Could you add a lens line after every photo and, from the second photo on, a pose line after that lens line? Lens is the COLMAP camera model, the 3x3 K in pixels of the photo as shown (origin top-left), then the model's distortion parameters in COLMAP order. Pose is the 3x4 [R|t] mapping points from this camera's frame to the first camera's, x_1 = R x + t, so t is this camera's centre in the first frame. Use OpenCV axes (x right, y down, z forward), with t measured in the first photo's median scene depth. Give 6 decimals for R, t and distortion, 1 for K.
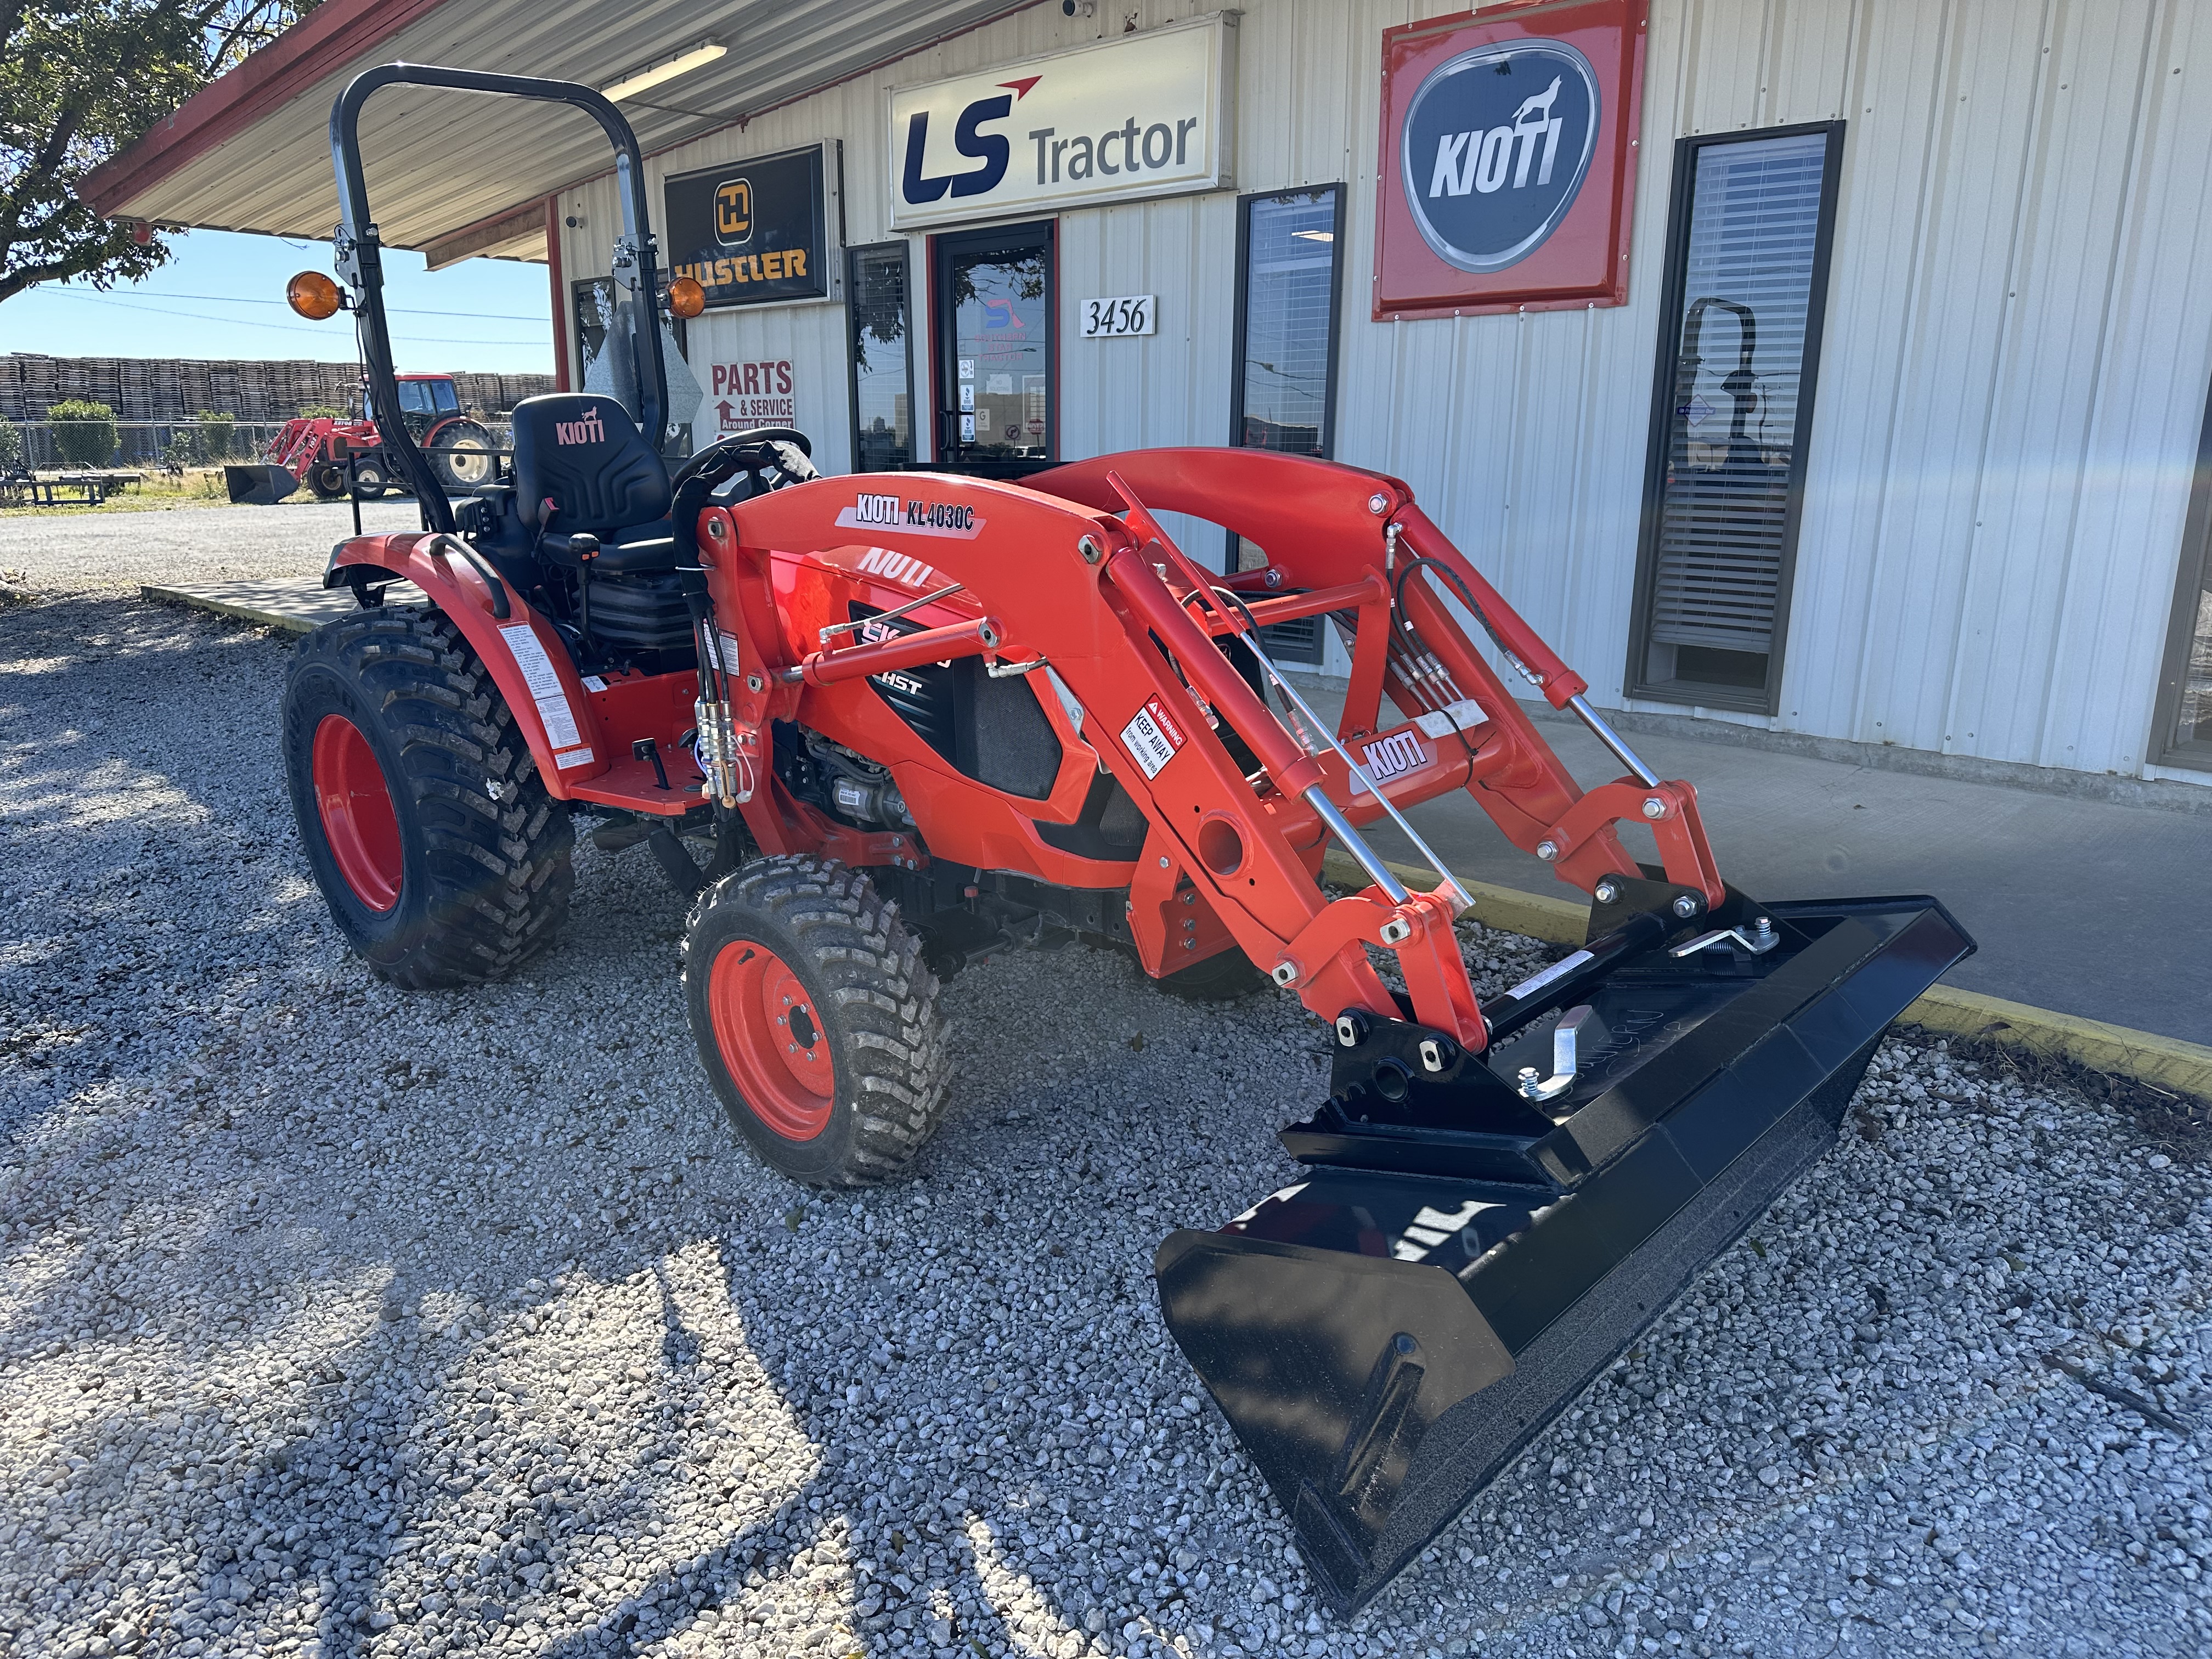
lens RADIAL K [[1537.1, 0, 1106.0], [0, 1537.1, 829.5], [0, 0, 1]] dist [0.080137, -0.133921]
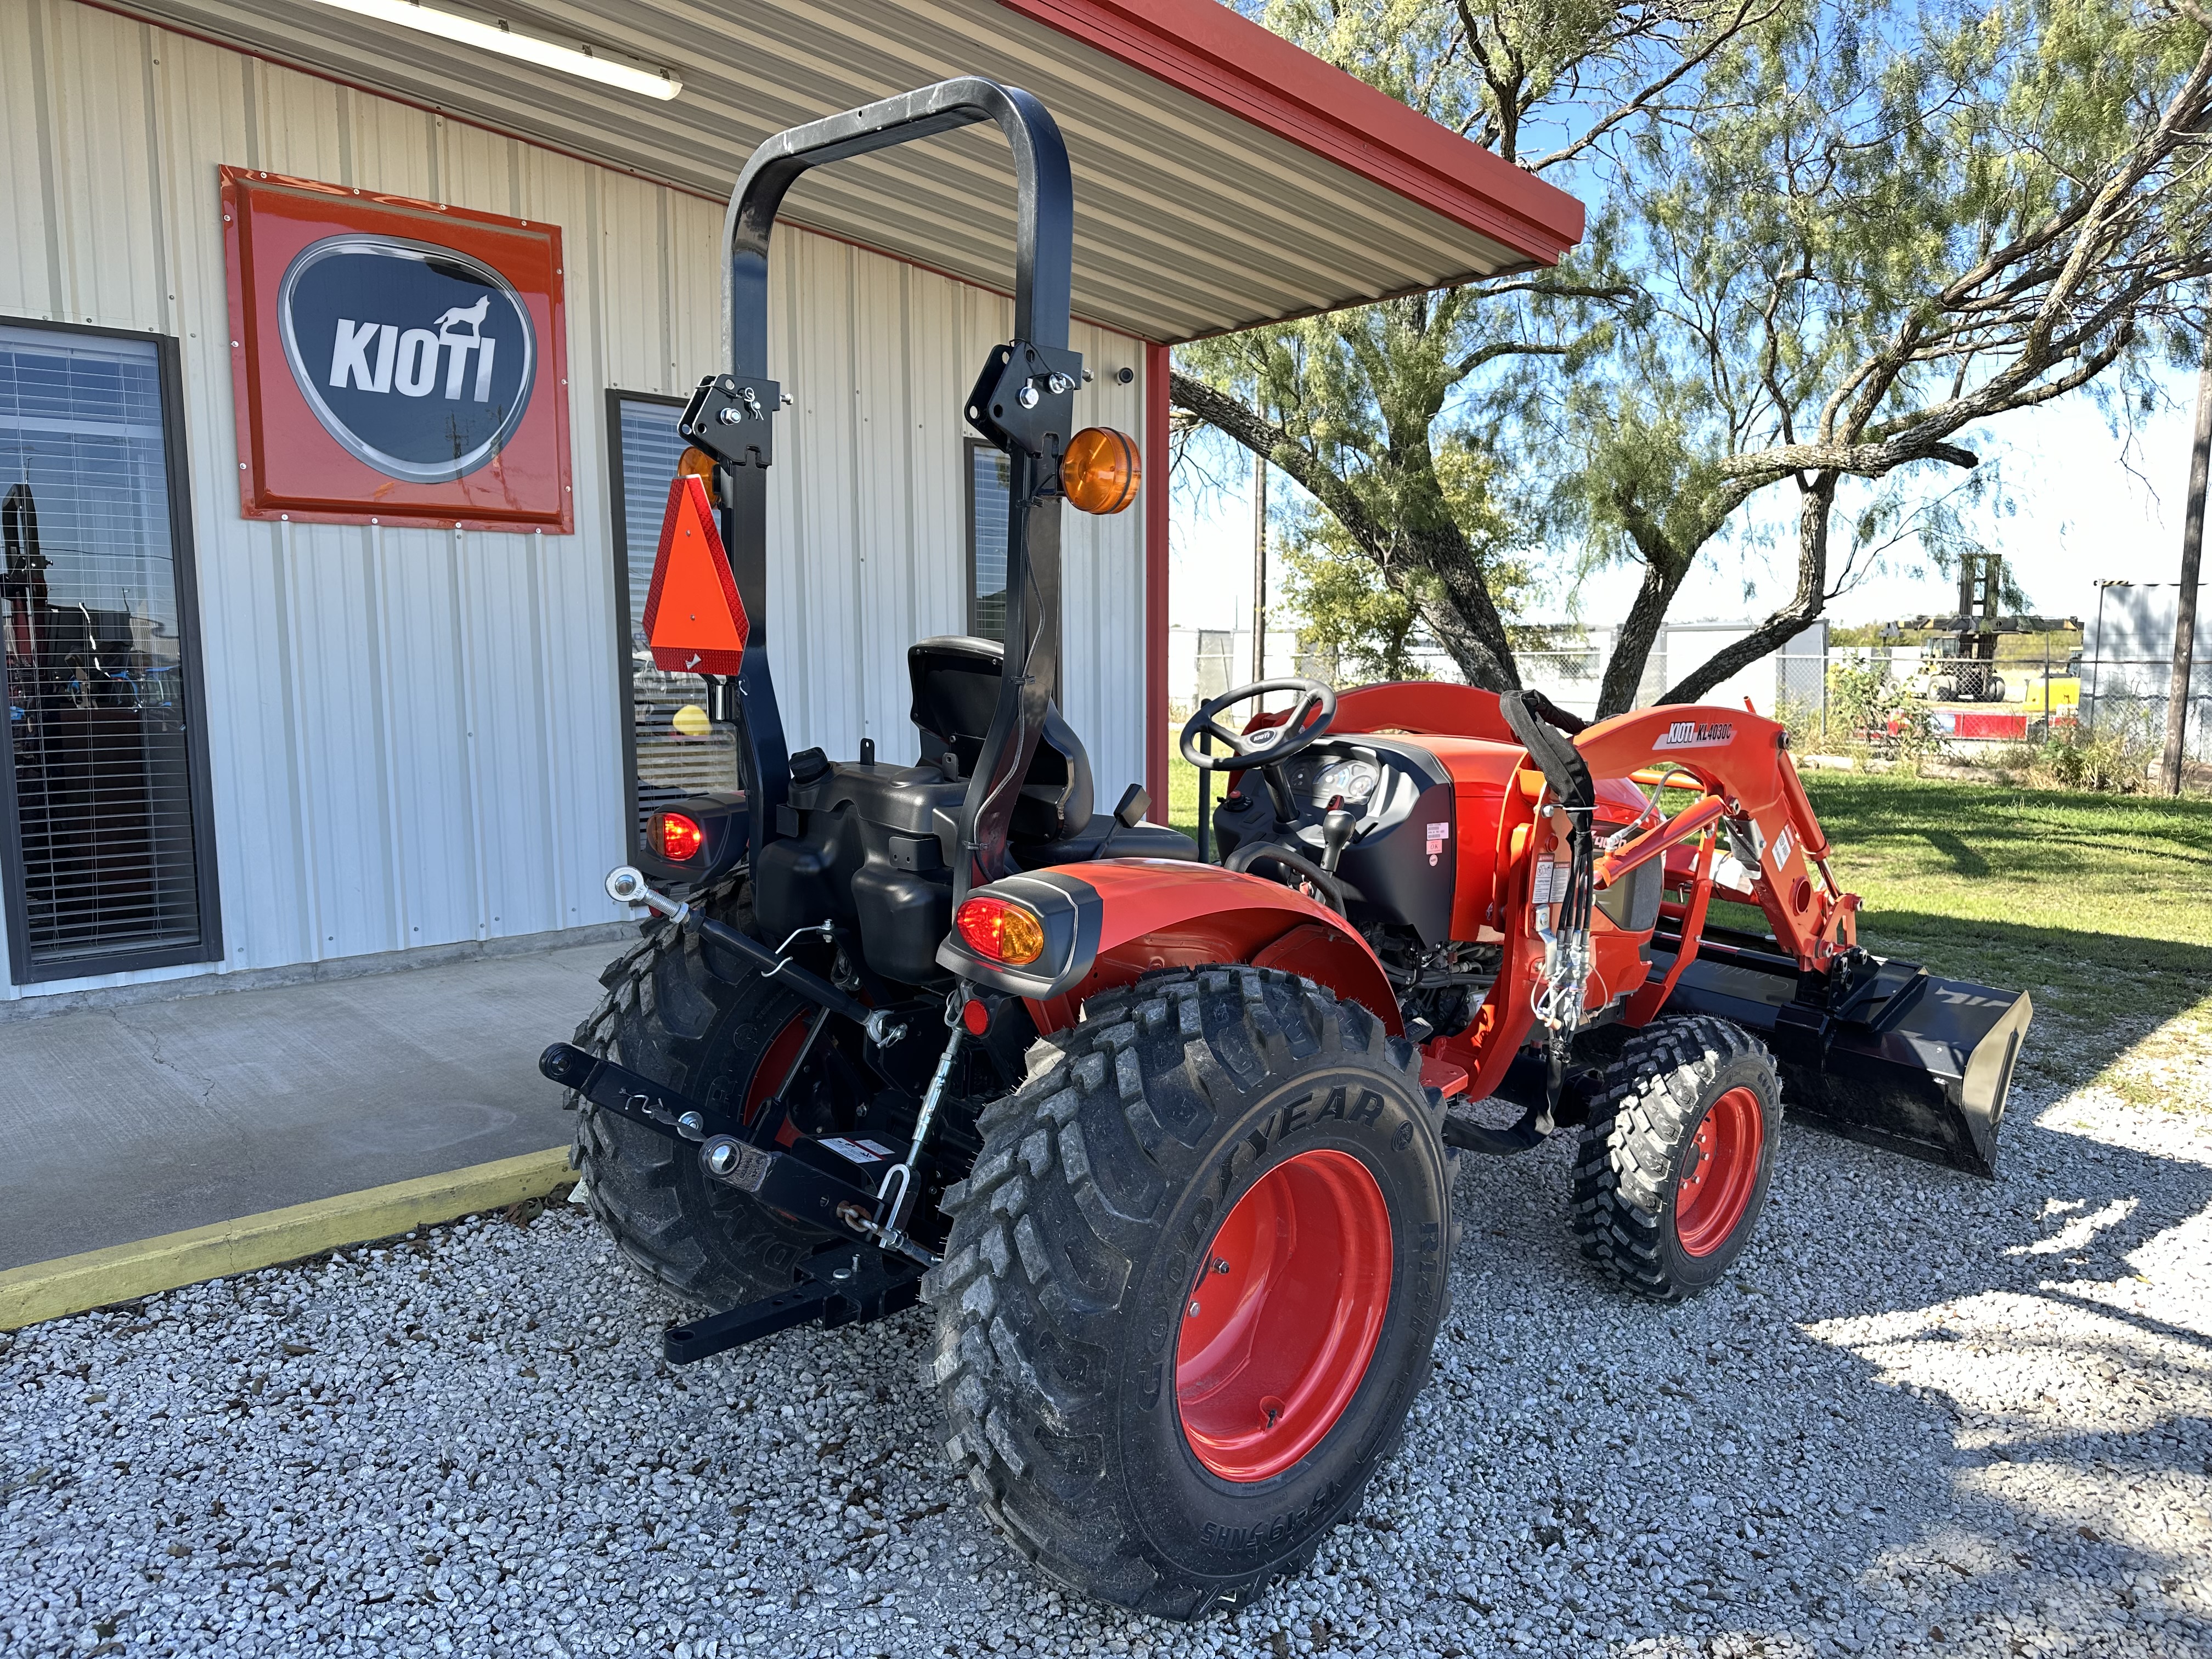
lens RADIAL K [[1537.1, 0, 1106.0], [0, 1537.1, 829.5], [0, 0, 1]] dist [0.080137, -0.133921]
pose [[0.064191, -0.118186, 0.990915, -0.647820], [0.249569, 0.963311, 0.098726, -0.159867], [-0.966227, 0.240964, 0.091331, 0.597528]]
